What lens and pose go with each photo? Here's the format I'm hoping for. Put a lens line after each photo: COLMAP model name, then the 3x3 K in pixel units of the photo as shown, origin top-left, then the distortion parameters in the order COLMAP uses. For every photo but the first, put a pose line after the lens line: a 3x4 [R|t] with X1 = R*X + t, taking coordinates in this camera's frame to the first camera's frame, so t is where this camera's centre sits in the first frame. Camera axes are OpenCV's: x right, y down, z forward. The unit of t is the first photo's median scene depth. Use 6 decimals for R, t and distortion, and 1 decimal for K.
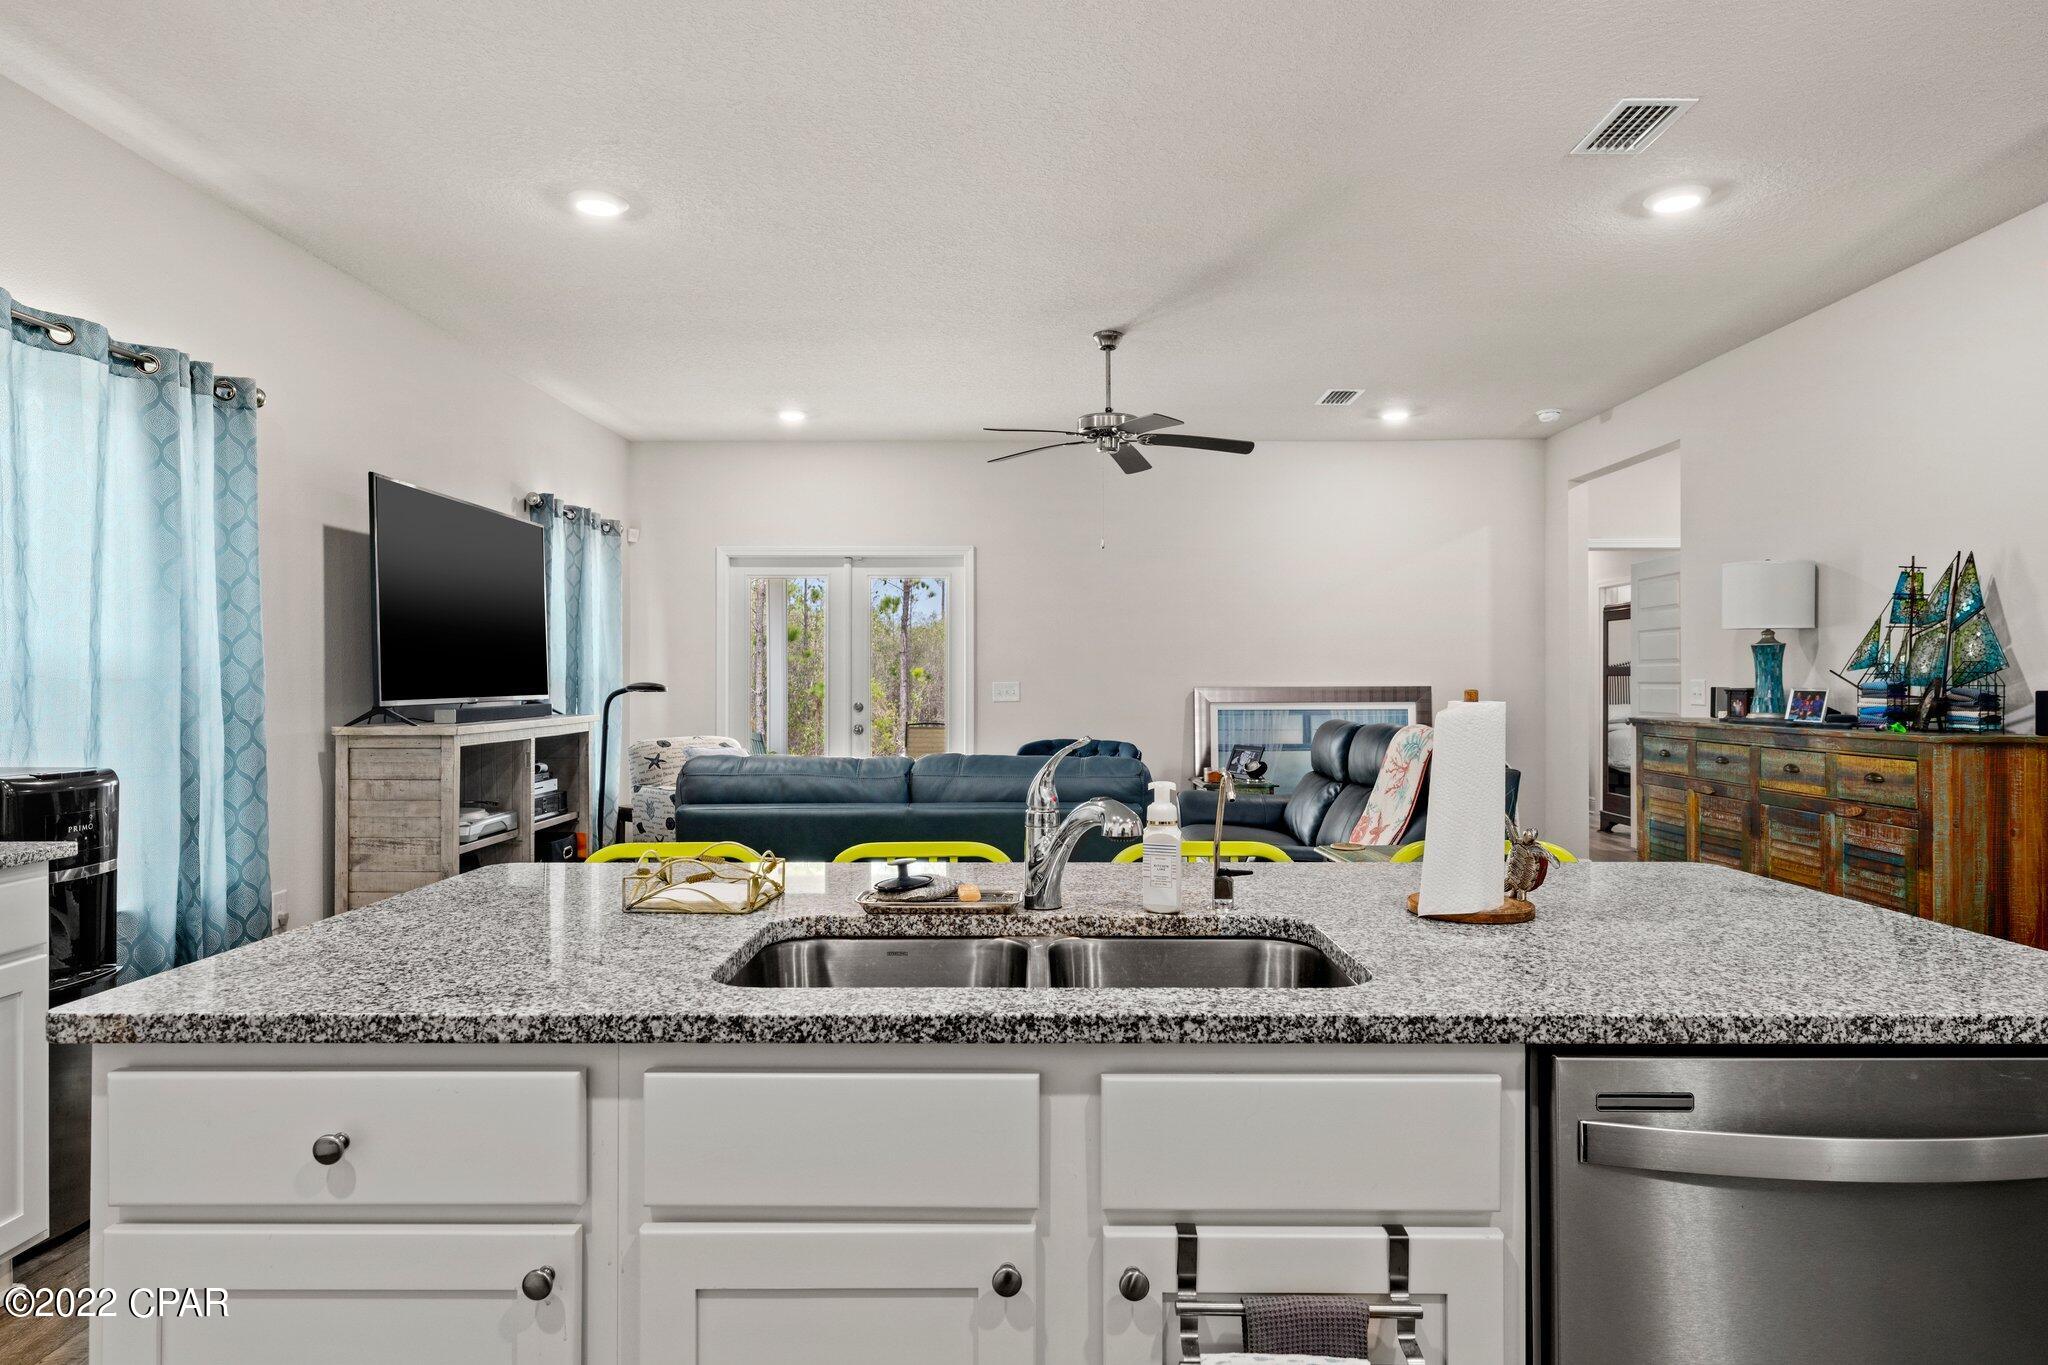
lens RADIAL K [[1163.5, 0, 1029.1], [0, 1163.5, 677.4], [0, 0, 1]] dist [0.001581, -0.000059]
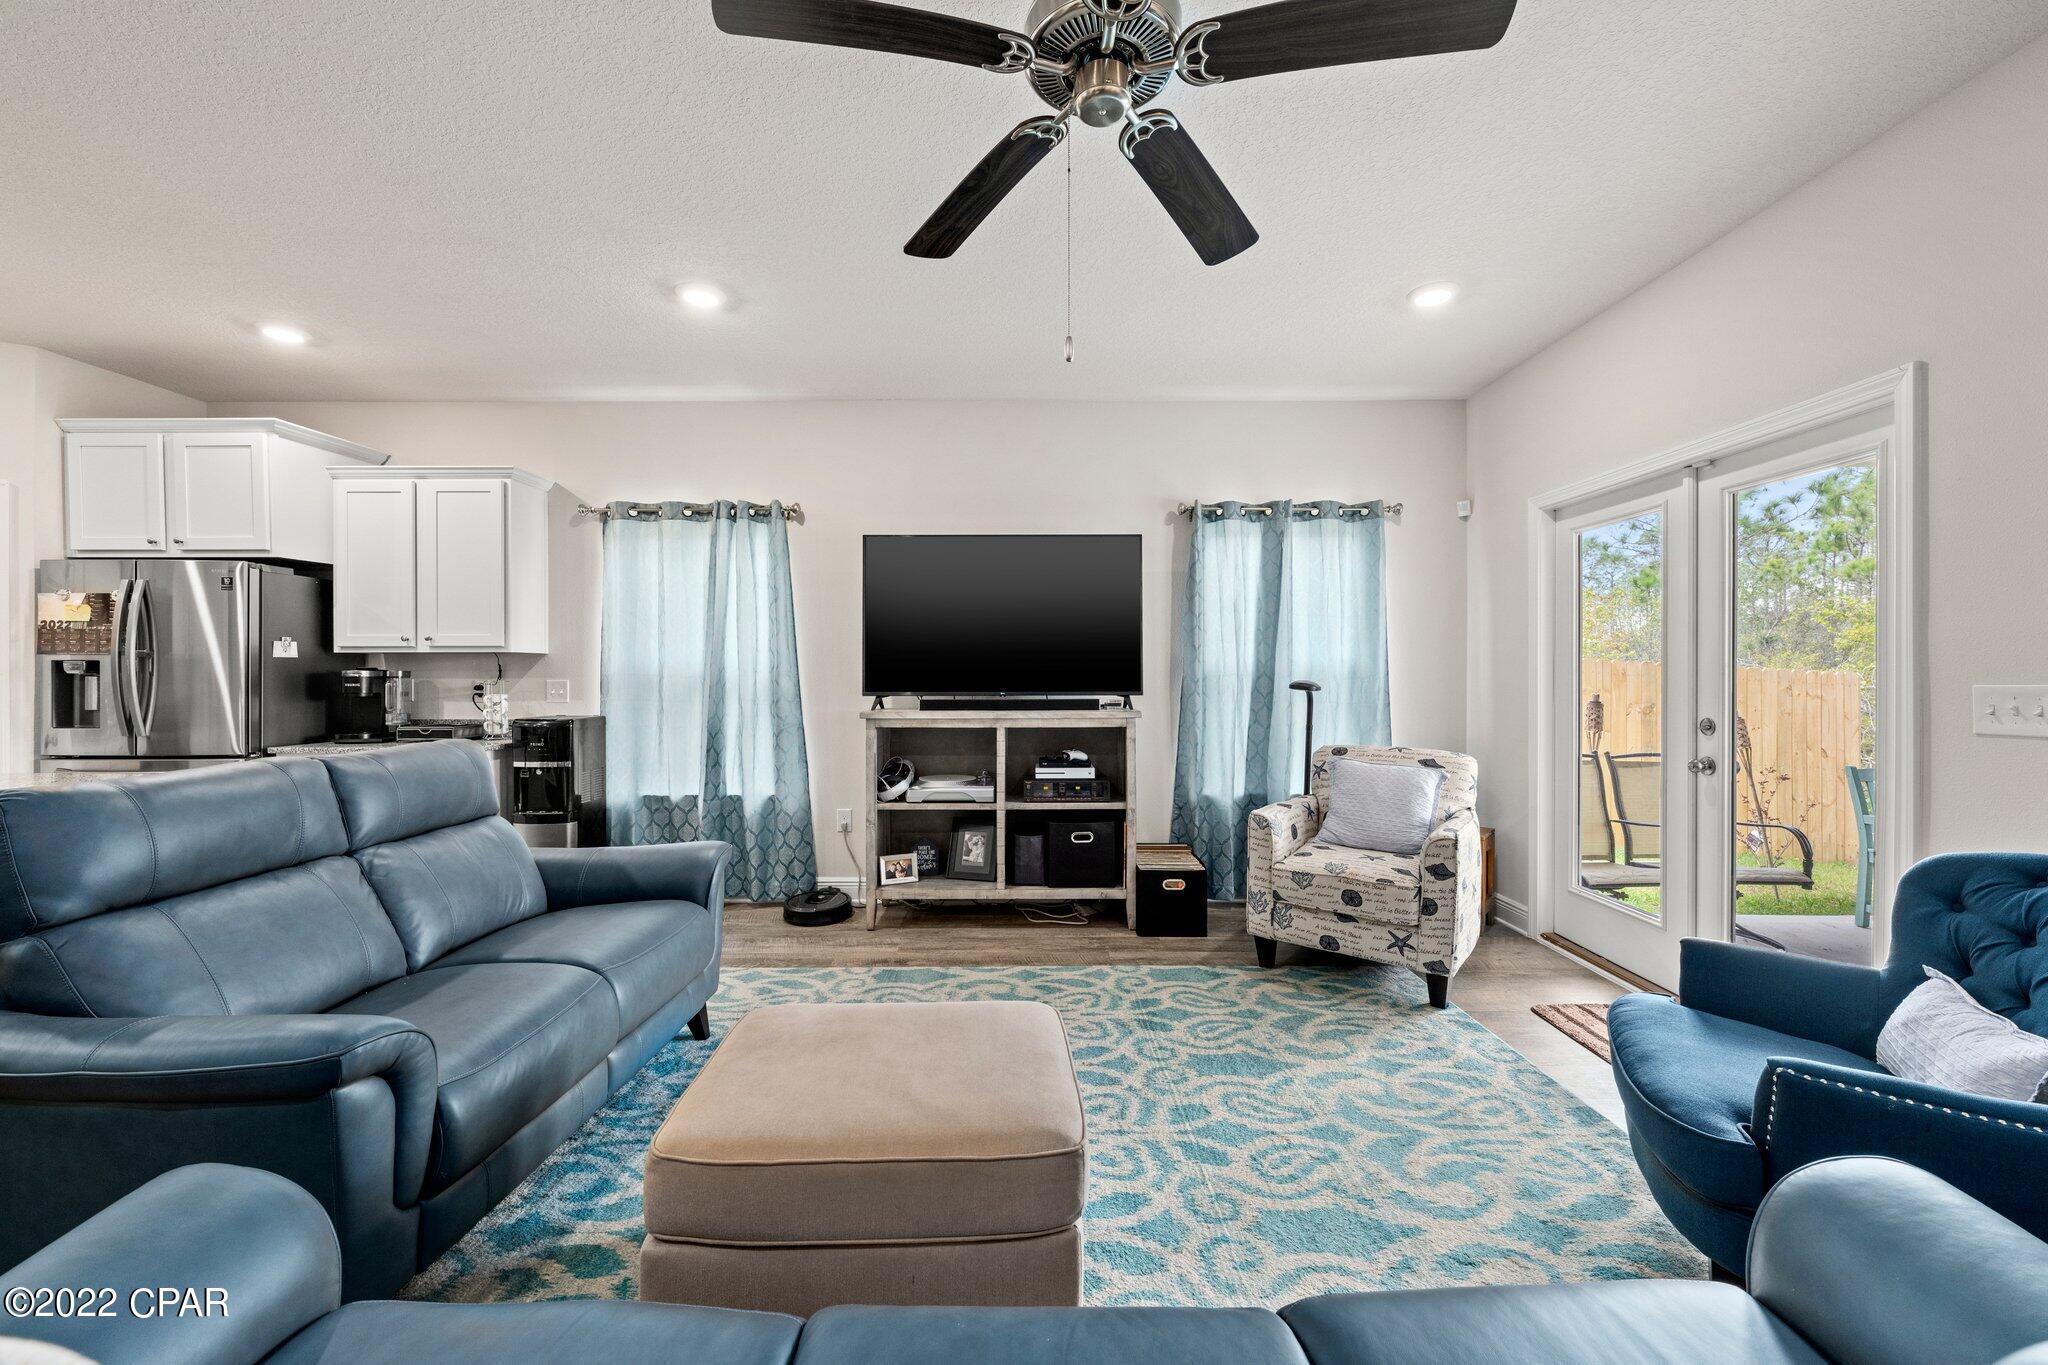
lens RADIAL K [[782.0, 0, 1028.9], [0, 782.0, 677.7], [0, 0, 1]] dist [-0.001580, -0.000147]
pose [[0.000207, 0.001931, -0.999998, 0.439929], [0.001753, 0.999997, 0.001931, 0.001388], [0.999998, -0.001753, 0.000204, 1.267209]]
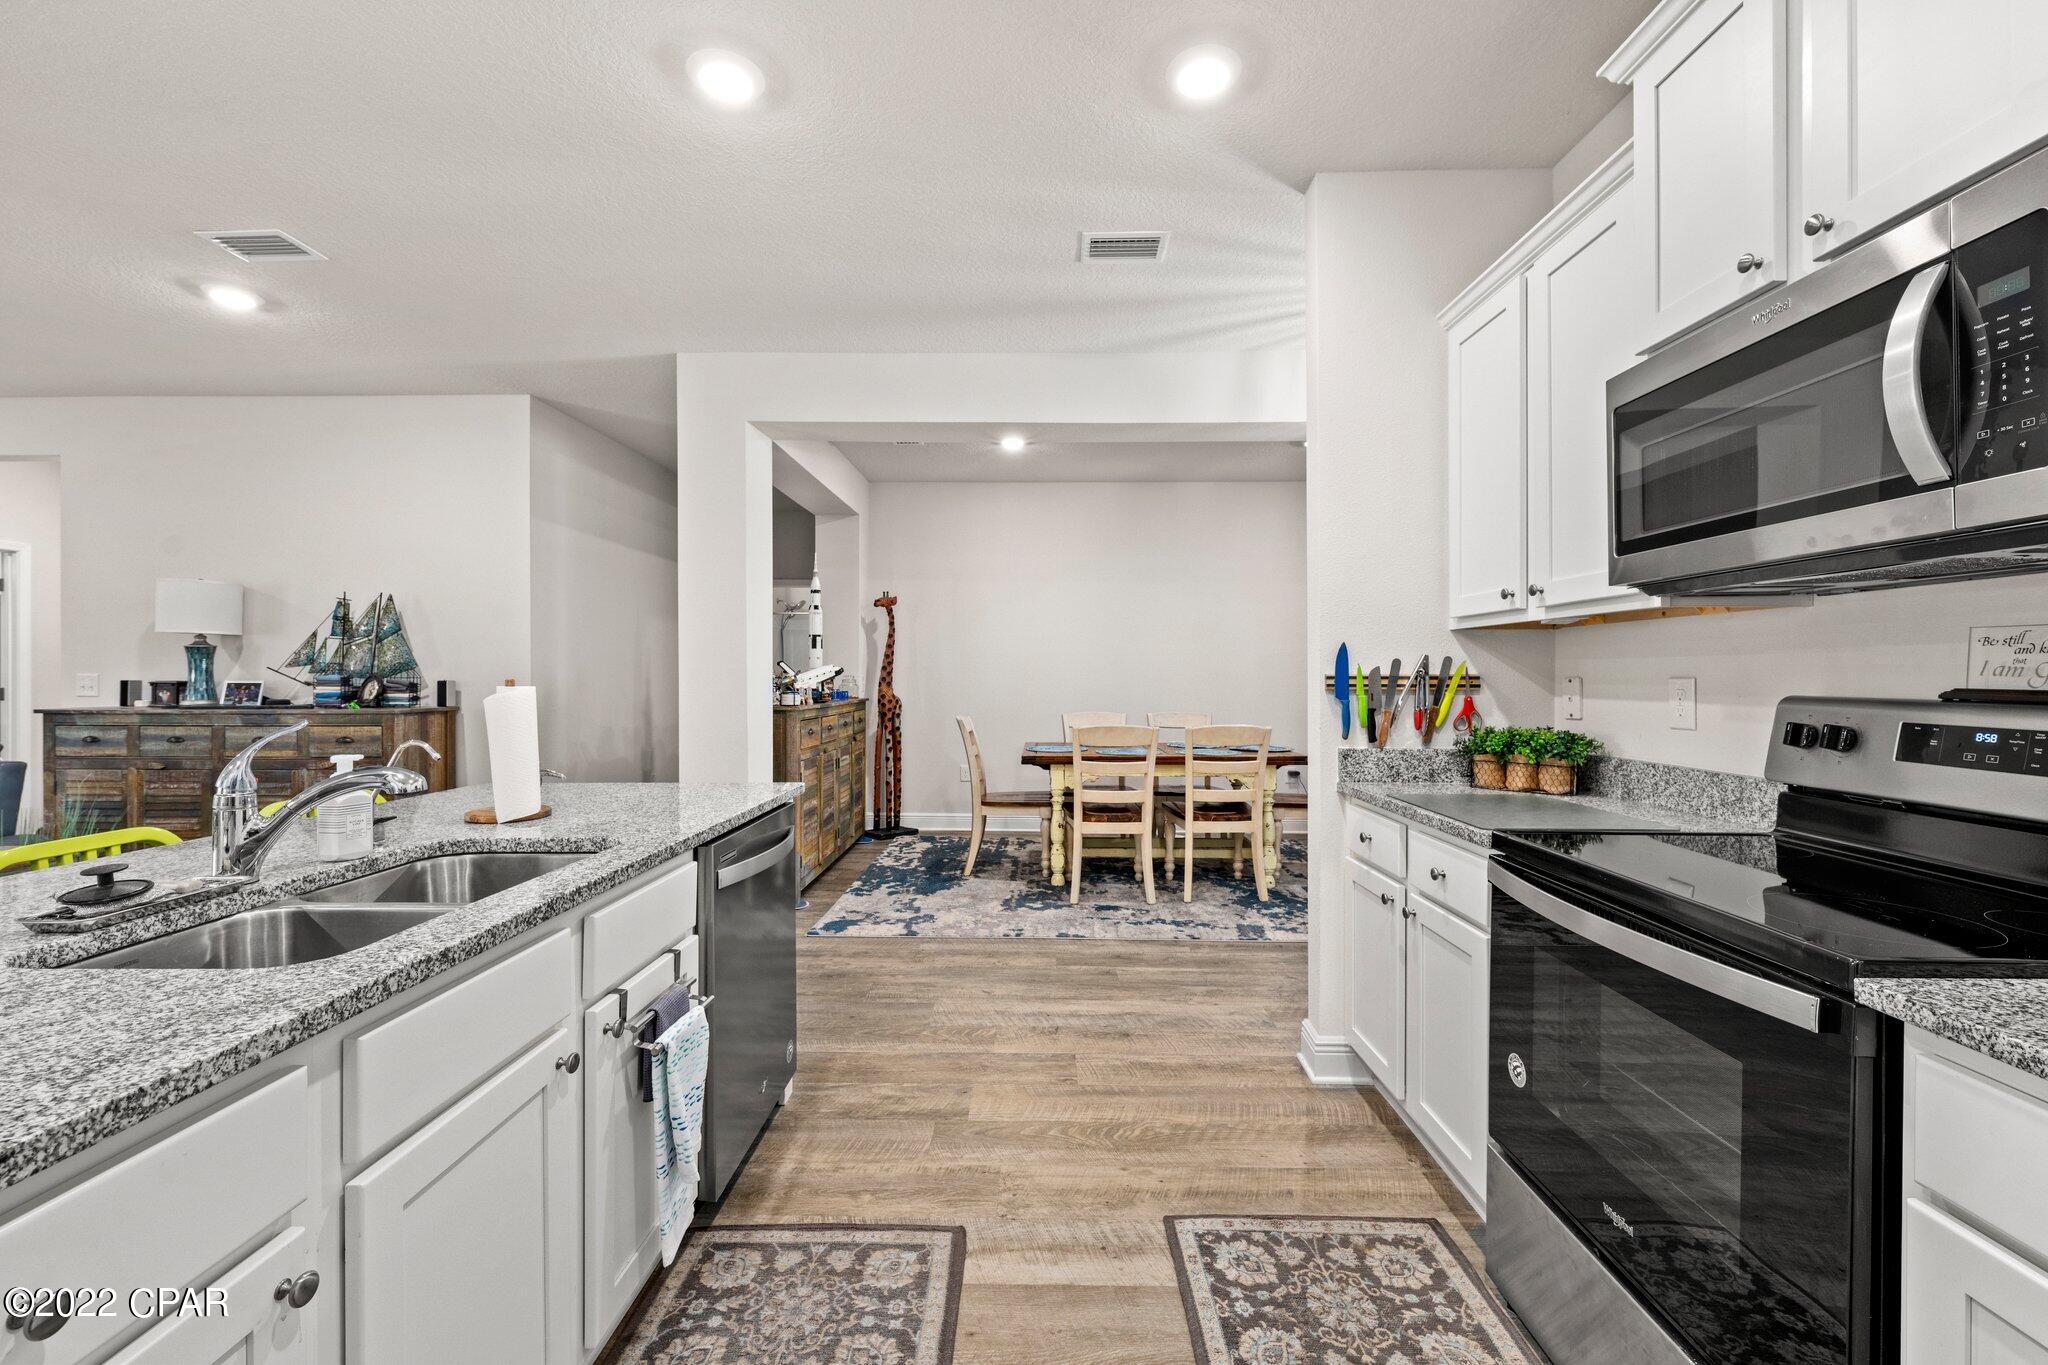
lens RADIAL K [[835.6, 0, 1025.6], [0, 835.6, 677.7], [0, 0, 1]] dist [-0.000744, -0.000186]
pose [[0.017360, -0.003216, 0.999844, -0.318287], [-0.002143, 0.999992, 0.003254, 0.001404], [-0.999847, -0.002199, 0.017353, 0.109797]]
